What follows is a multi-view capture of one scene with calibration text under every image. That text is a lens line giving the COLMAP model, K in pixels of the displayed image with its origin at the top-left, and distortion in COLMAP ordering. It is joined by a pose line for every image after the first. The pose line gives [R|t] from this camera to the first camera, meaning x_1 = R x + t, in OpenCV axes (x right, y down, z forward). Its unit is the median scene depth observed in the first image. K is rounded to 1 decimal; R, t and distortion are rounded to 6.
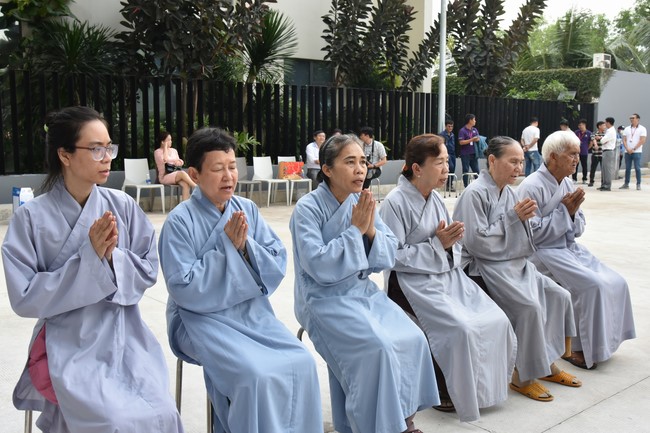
lens RADIAL K [[674.7, 0, 325.0], [0, 674.7, 216.5], [0, 0, 1]] dist [-0.025056, 0.016469]
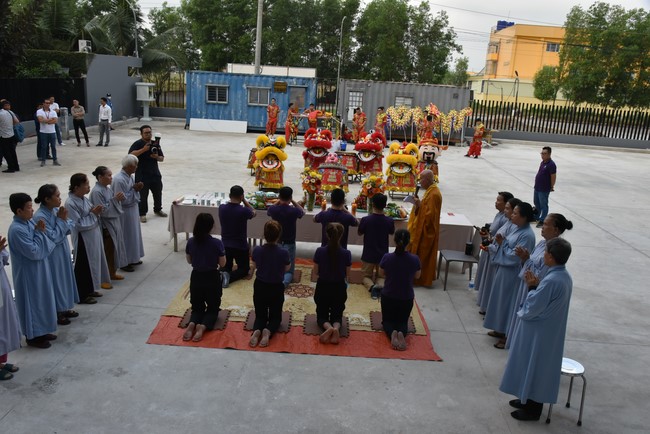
lens RADIAL K [[547.6, 0, 325.0], [0, 547.6, 217.0], [0, 0, 1]] dist [-0.061266, 0.074323]
pose [[0.692314, -0.142542, 0.707378, -0.163868], [0.028894, 0.984985, 0.170203, -0.095025], [-0.721018, -0.097395, 0.686038, -0.310732]]
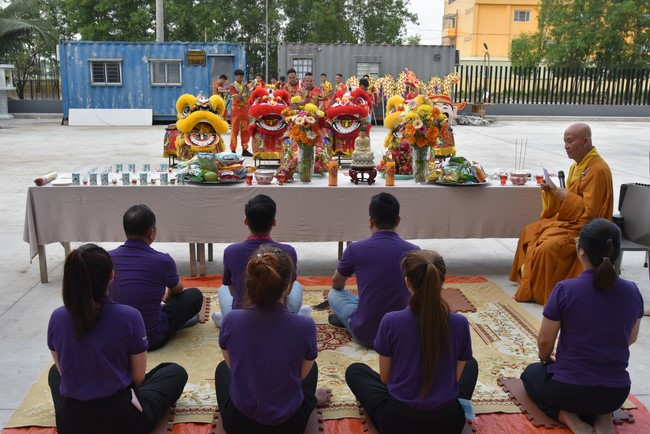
lens RADIAL K [[674.7, 0, 325.0], [0, 674.7, 217.0], [0, 0, 1]] dist [-0.025056, 0.016469]
pose [[0.600027, -0.160814, 0.783650, -0.034304], [0.088455, 0.986917, 0.134798, -0.023174], [-0.795074, -0.011565, 0.606402, -0.106812]]
